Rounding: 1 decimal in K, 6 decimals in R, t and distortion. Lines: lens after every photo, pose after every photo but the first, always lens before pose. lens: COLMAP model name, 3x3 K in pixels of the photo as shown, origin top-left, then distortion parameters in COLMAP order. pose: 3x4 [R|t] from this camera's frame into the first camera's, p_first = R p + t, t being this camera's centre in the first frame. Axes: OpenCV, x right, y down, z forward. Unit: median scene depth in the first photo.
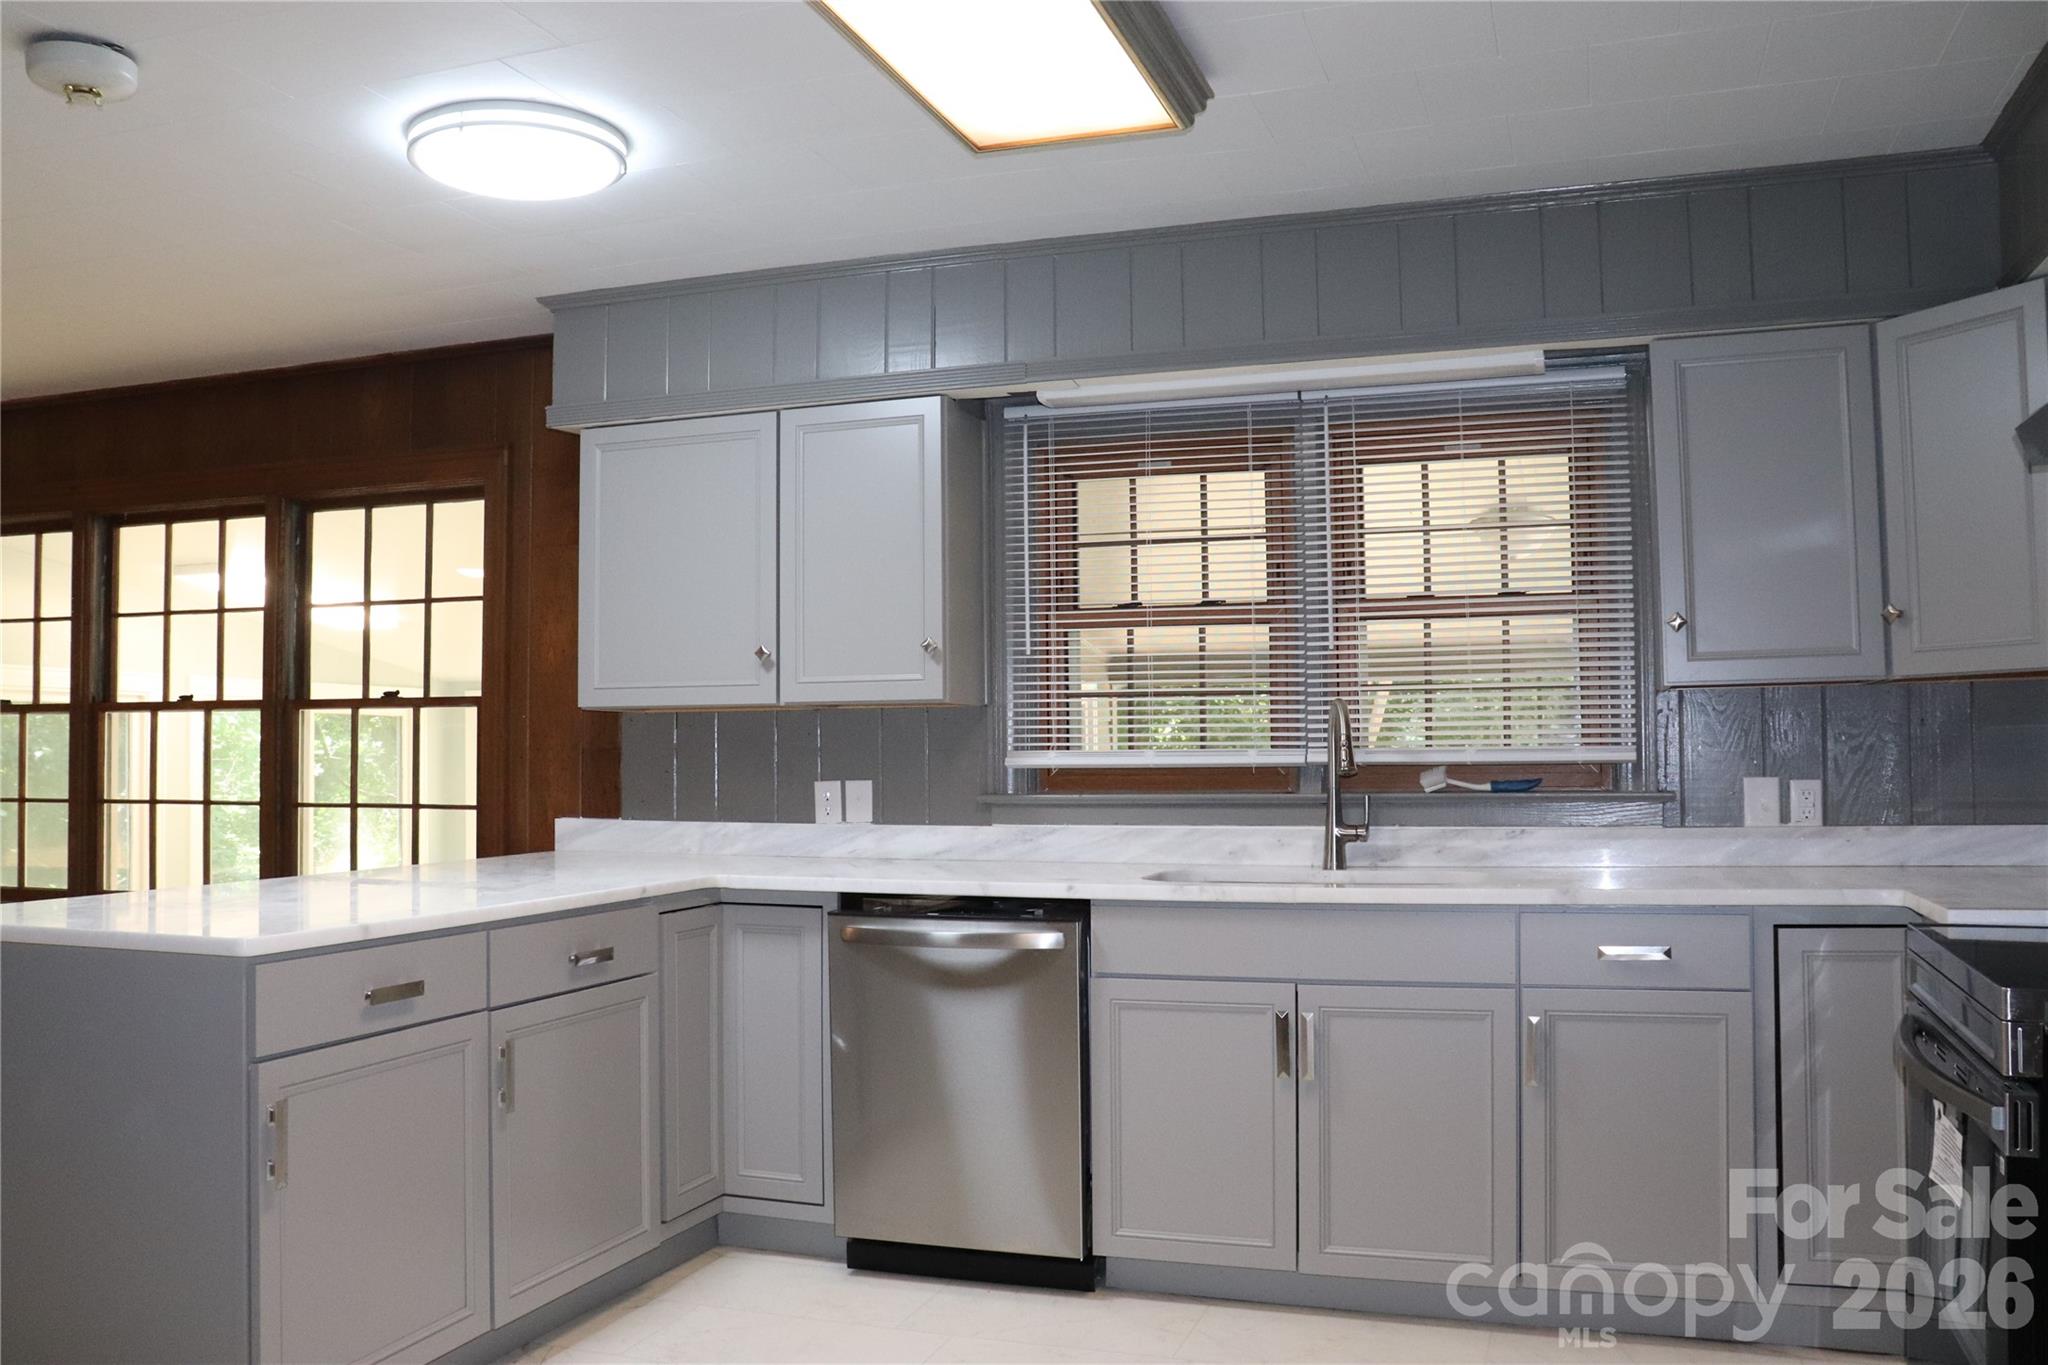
lens RADIAL K [[1694.7, 0, 1032.3], [0, 1694.7, 687.9], [0, 0, 1]] dist [-0.156977, 0.087295]
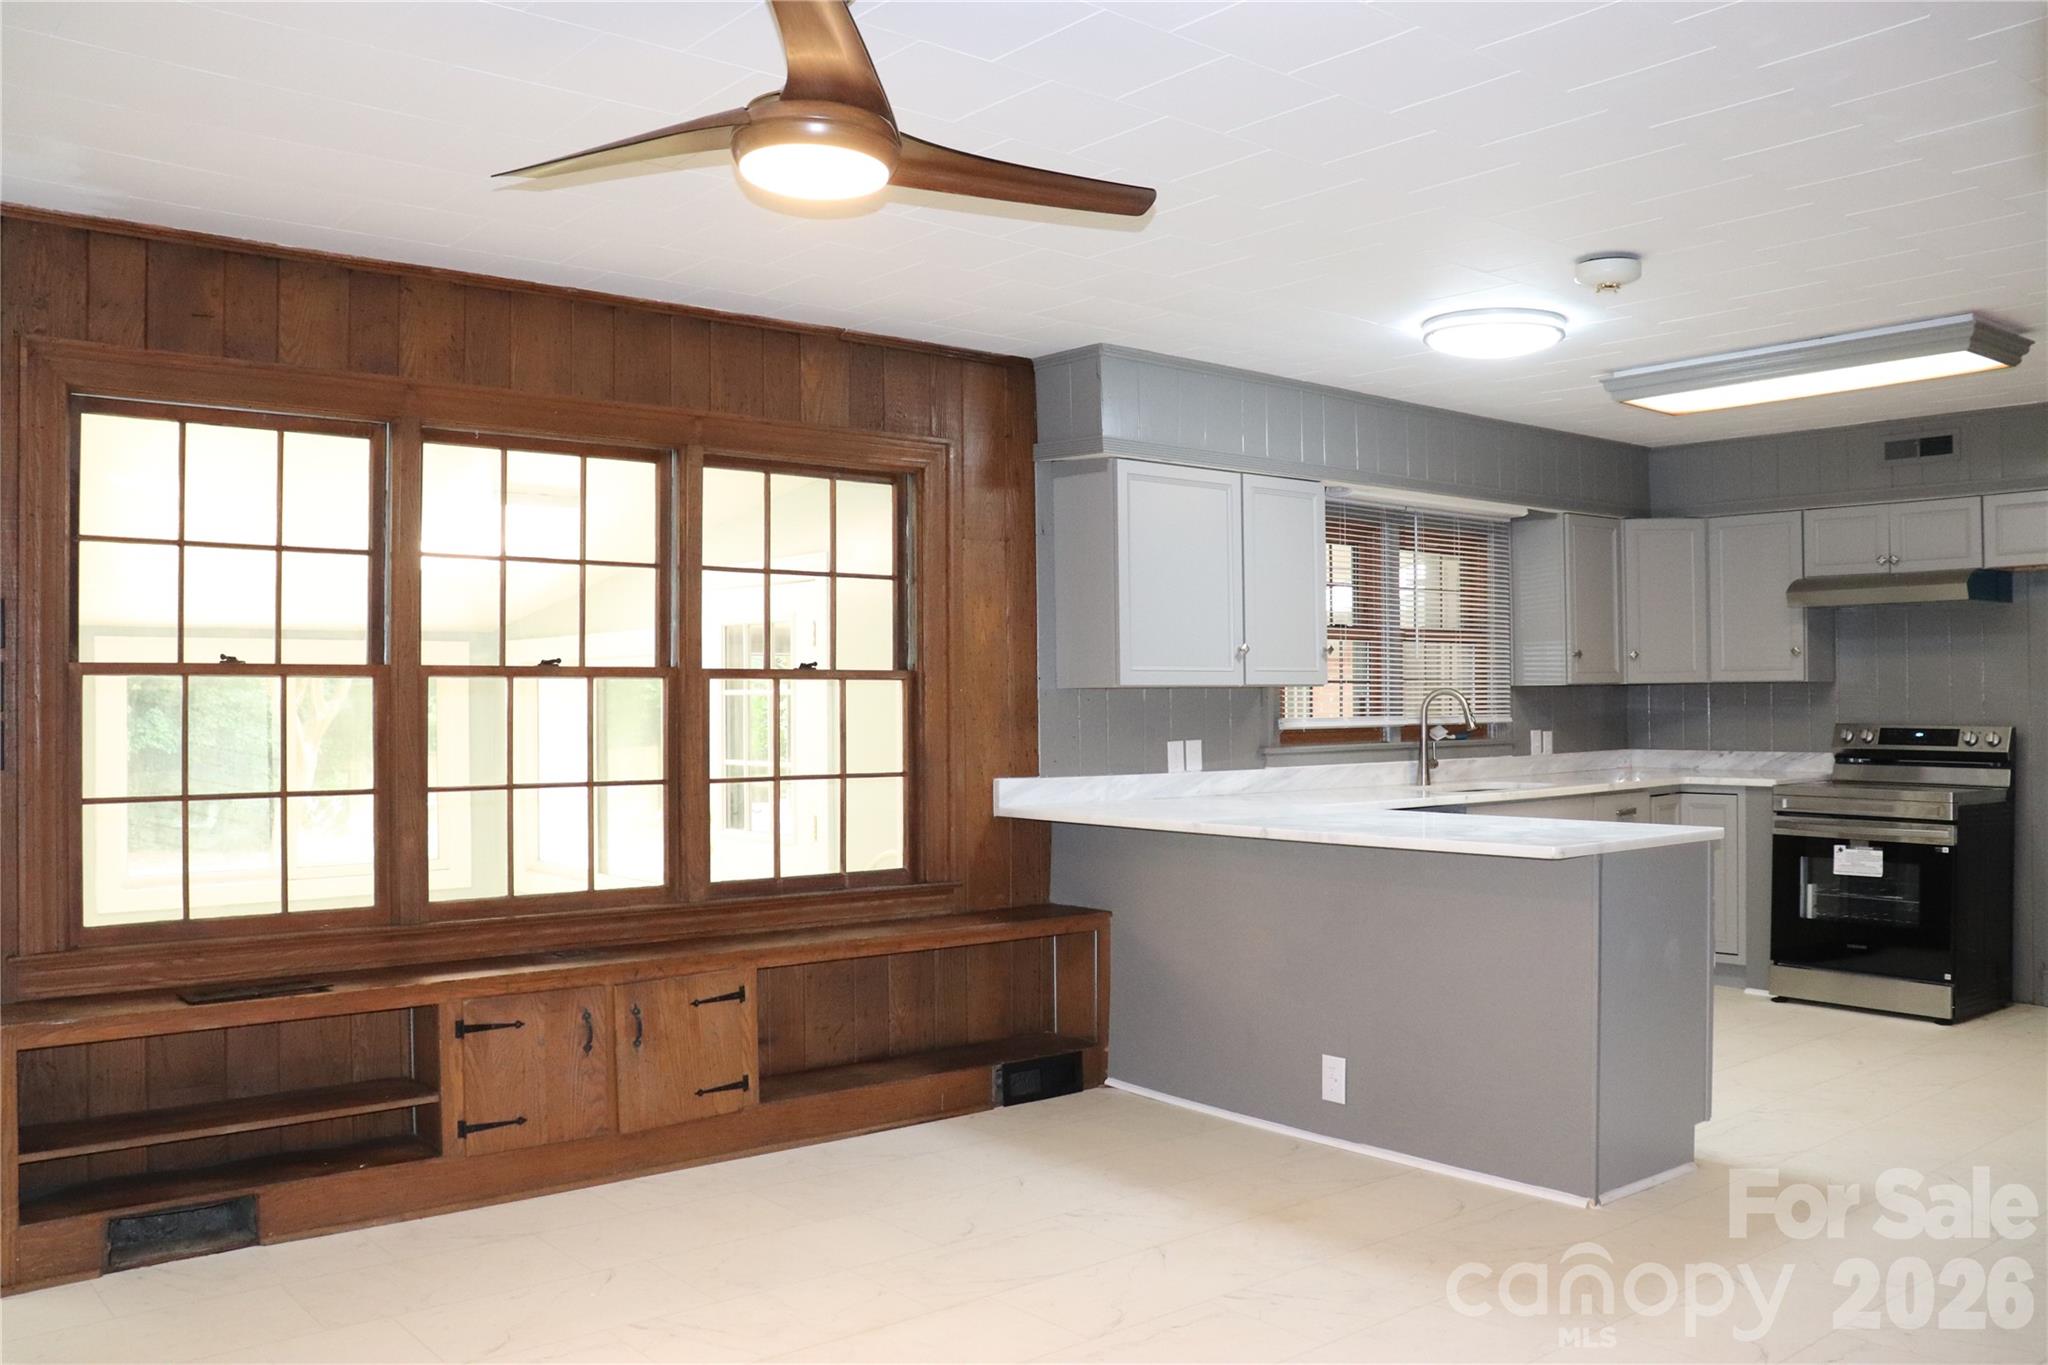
lens RADIAL K [[1694.7, 0, 1036.8], [0, 1694.7, 692.3], [0, 0, 1]] dist [-0.156977, 0.087295]
pose [[0.513031, 0.014667, 0.858245, -1.404558], [-0.018520, 0.999810, -0.006015, 0.027824], [-0.858170, -0.012809, 0.513206, 0.422064]]
